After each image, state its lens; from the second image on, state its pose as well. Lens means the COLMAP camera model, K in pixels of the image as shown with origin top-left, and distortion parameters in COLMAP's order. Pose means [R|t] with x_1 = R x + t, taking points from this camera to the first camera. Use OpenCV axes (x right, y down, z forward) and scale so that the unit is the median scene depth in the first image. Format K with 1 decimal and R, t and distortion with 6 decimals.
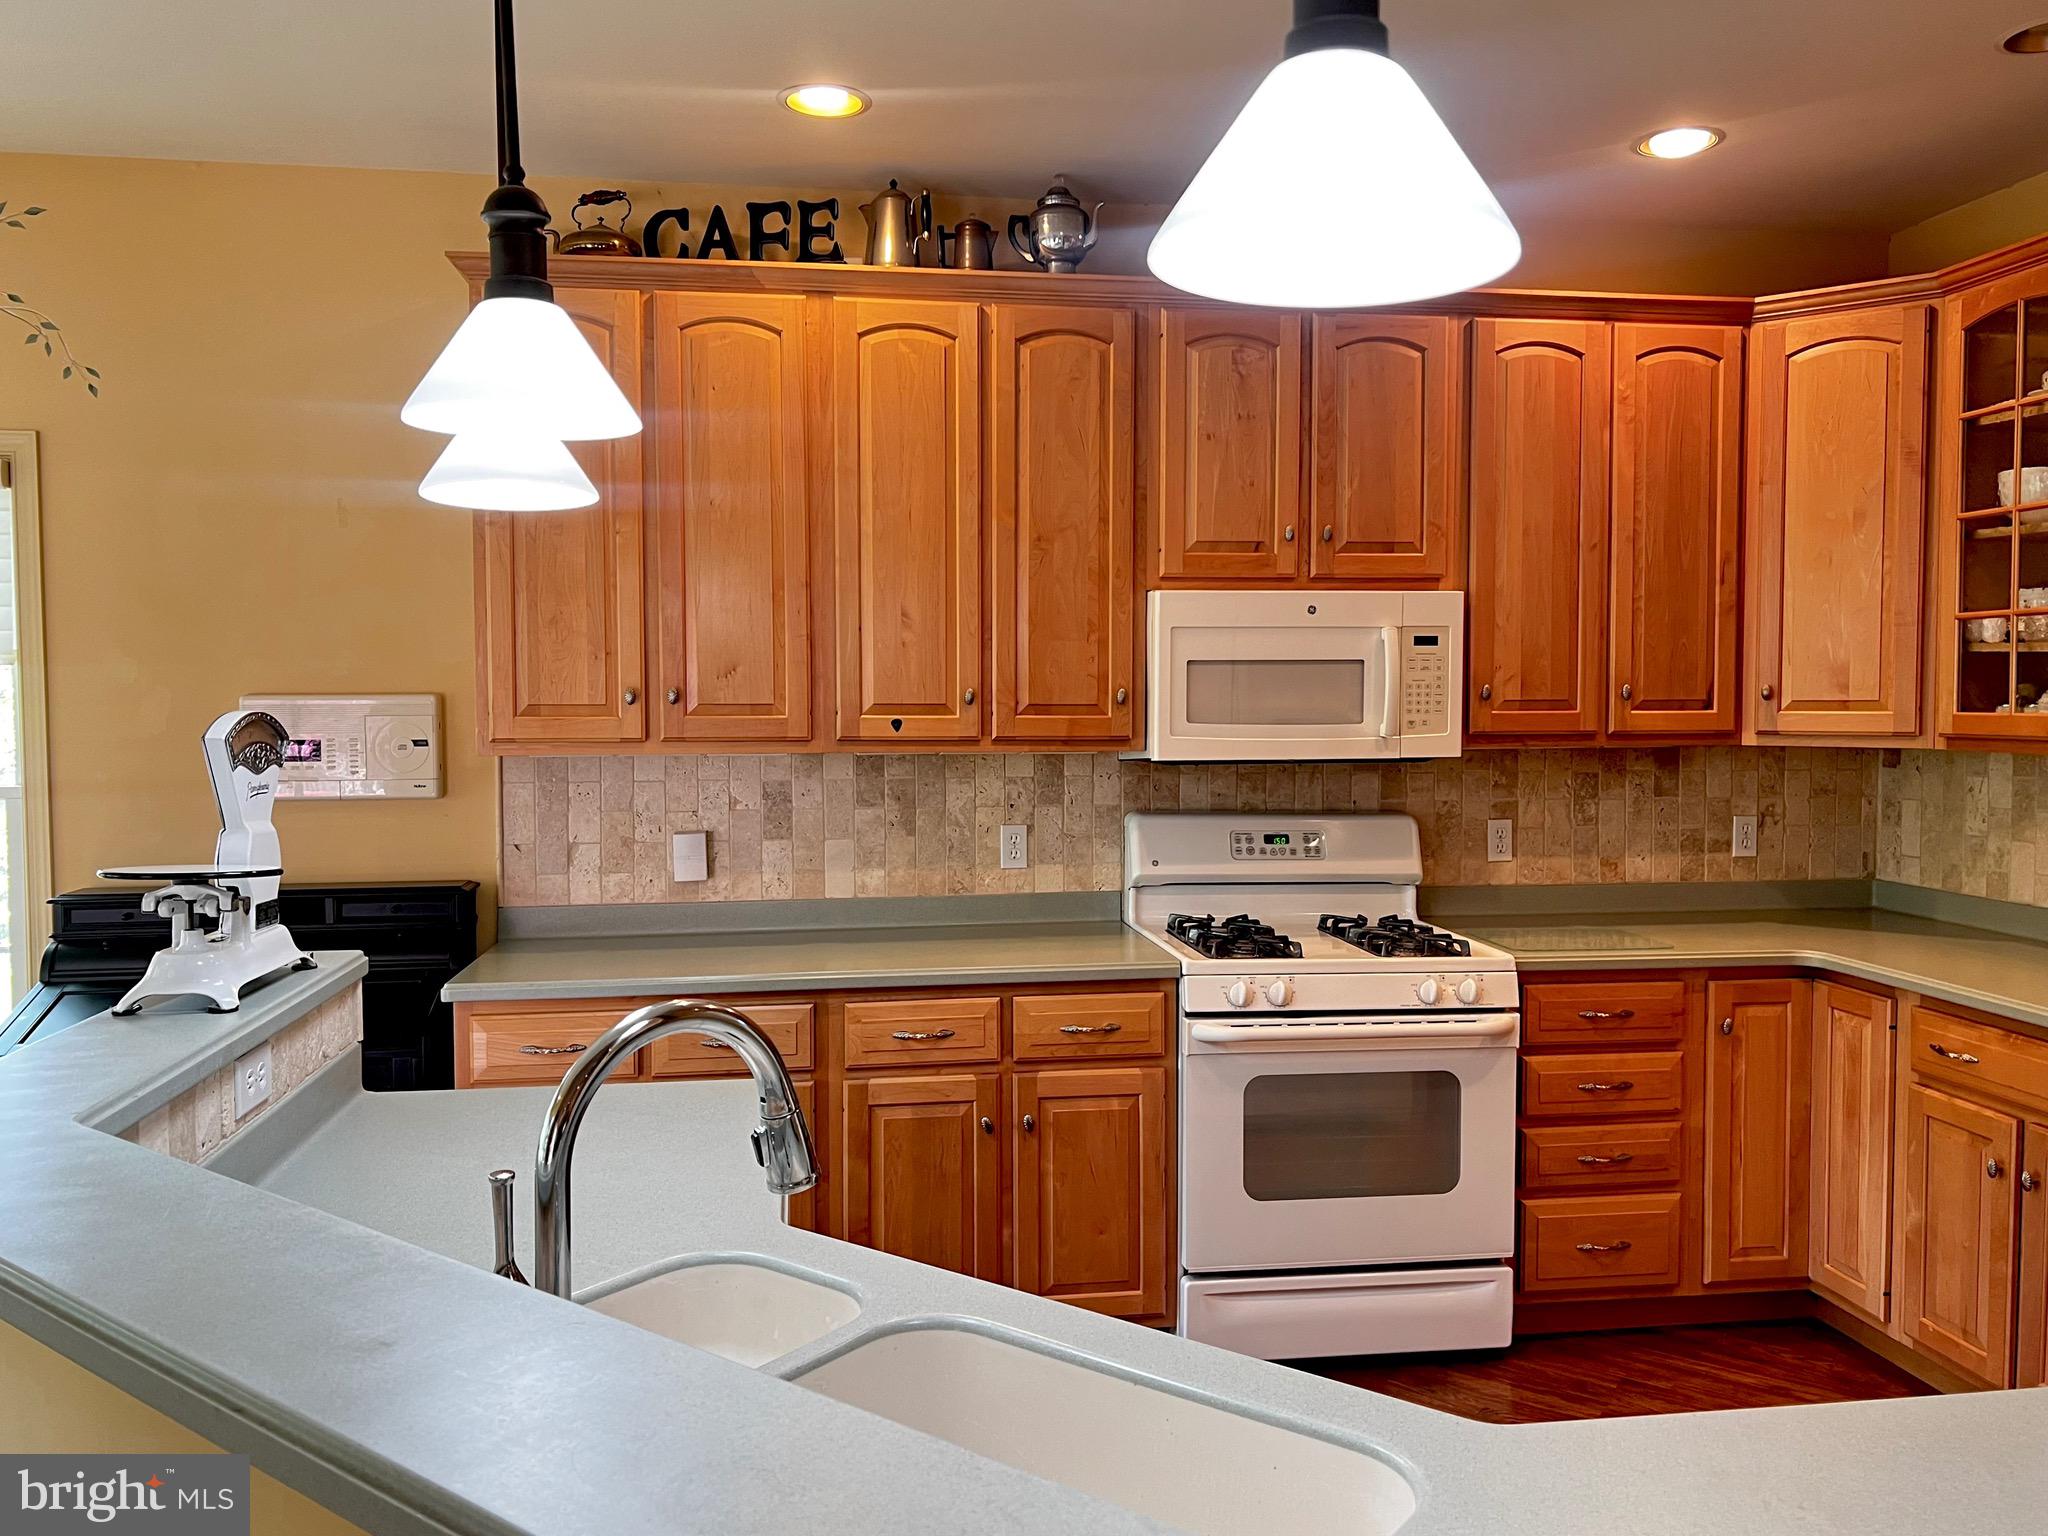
lens RADIAL K [[1502.9, 0, 1017.7], [0, 1502.9, 767.5], [0, 0, 1]] dist [0.012817, 0.000771]
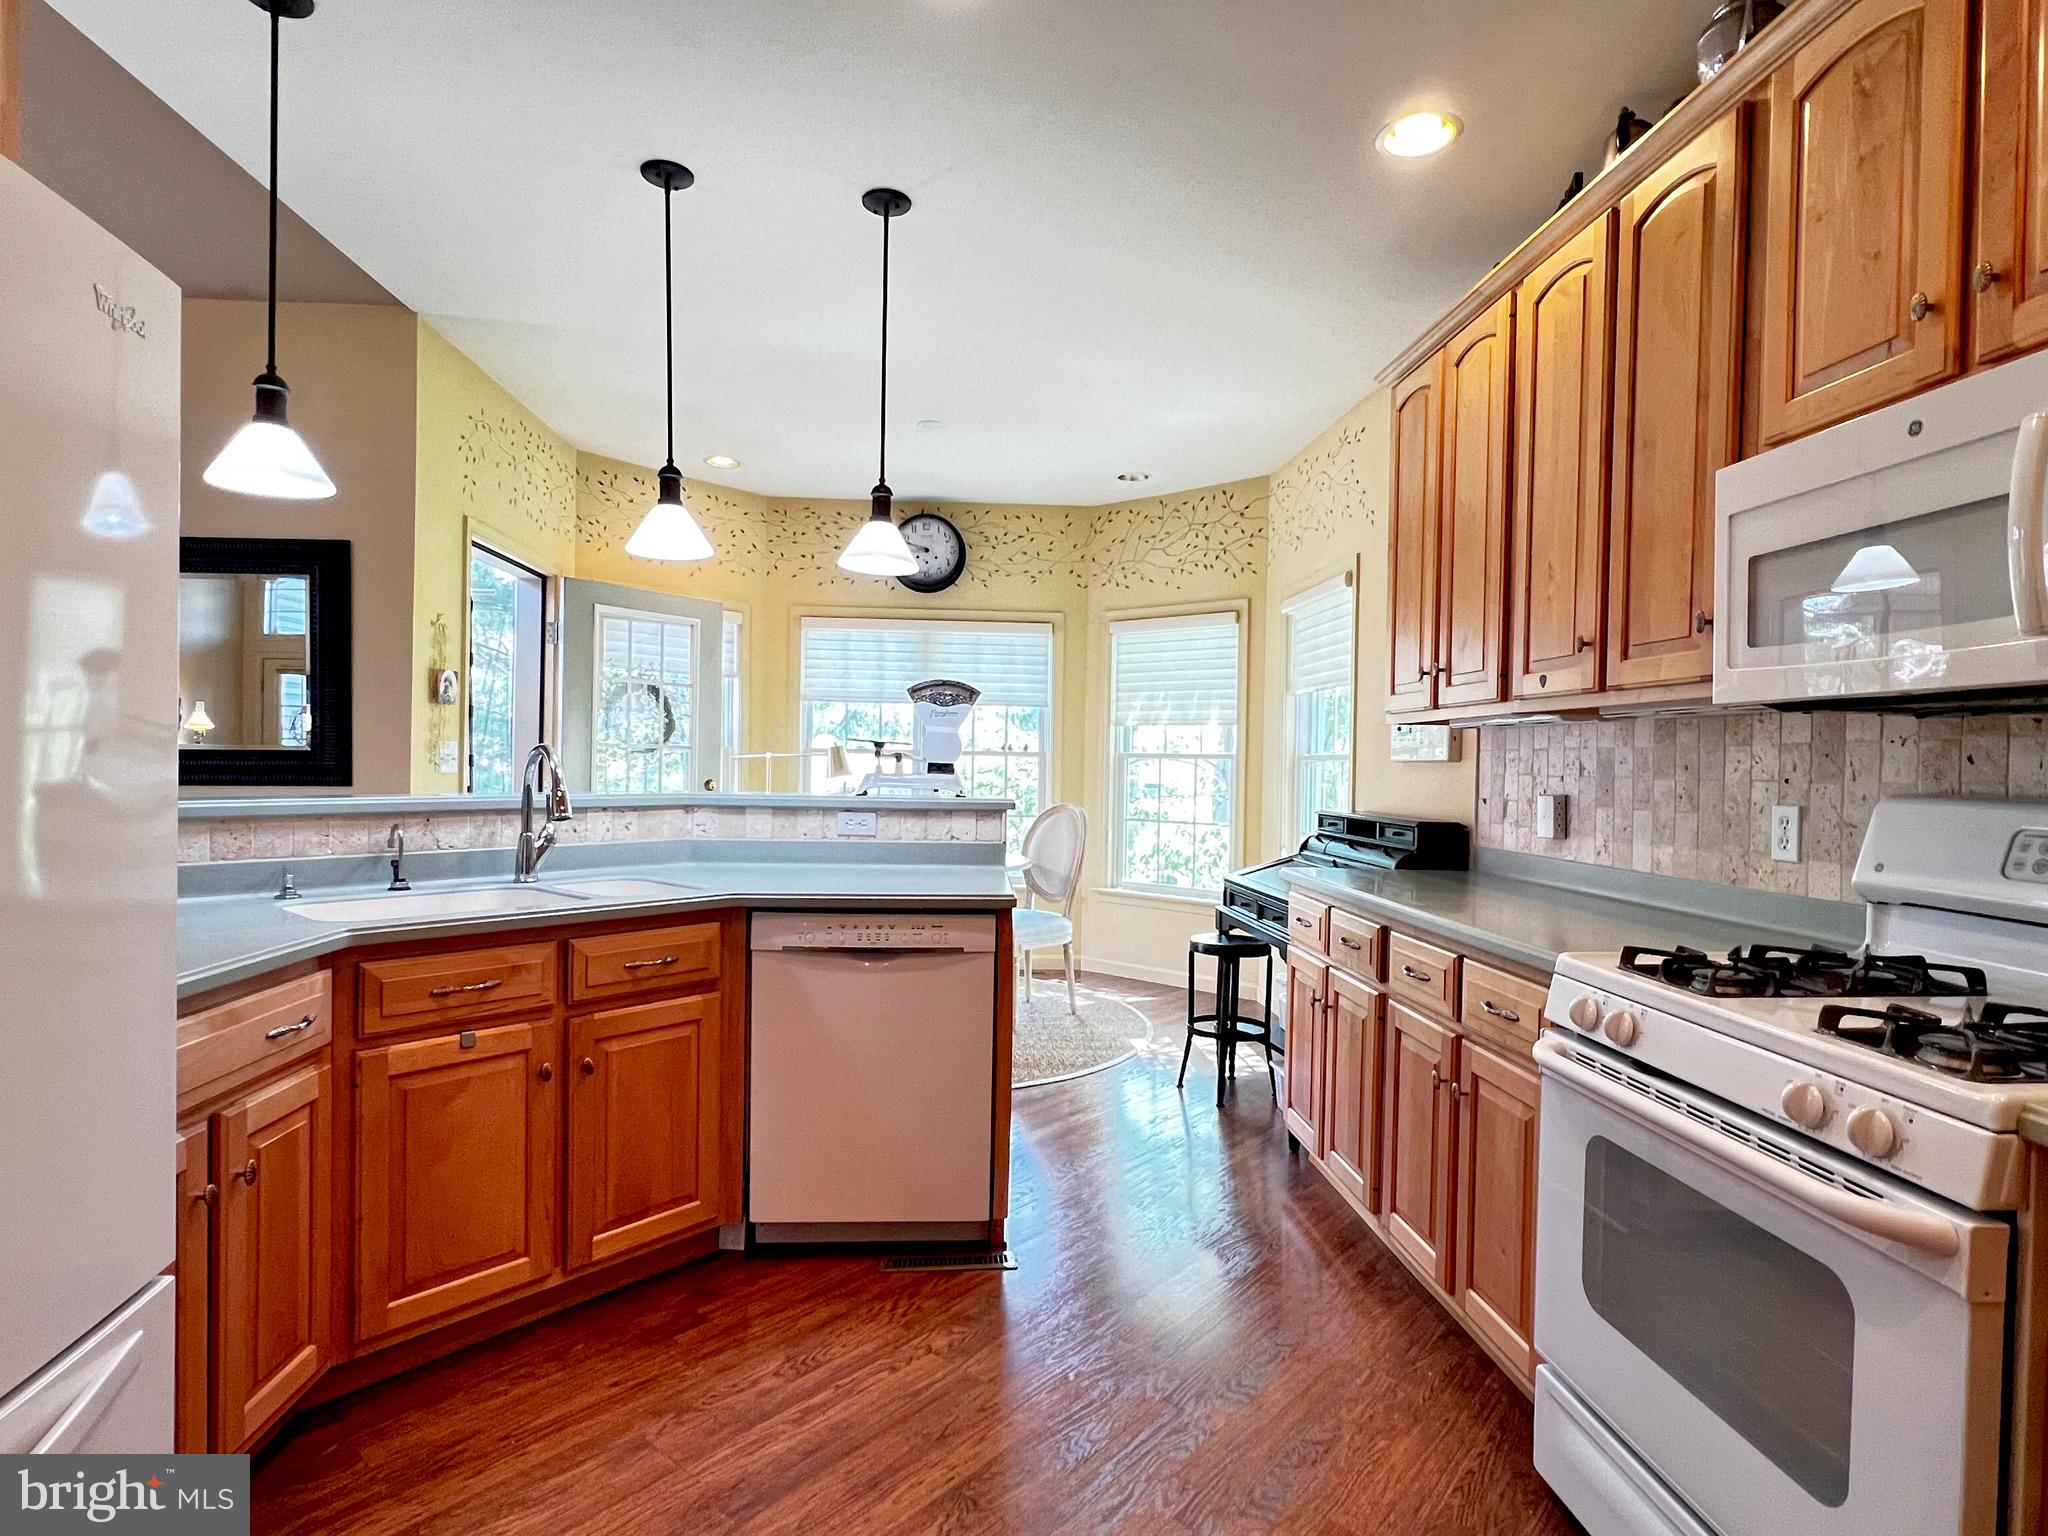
lens RADIAL K [[1084.0, 0, 1018.7], [0, 1084.0, 771.6], [0, 0, 1]] dist [-0.005318, -0.000932]
pose [[-0.068984, 0.007691, -0.997588, 0.592025], [-0.064466, 0.997846, 0.012151, 0.040378], [0.995533, 0.065149, -0.068340, 0.651631]]
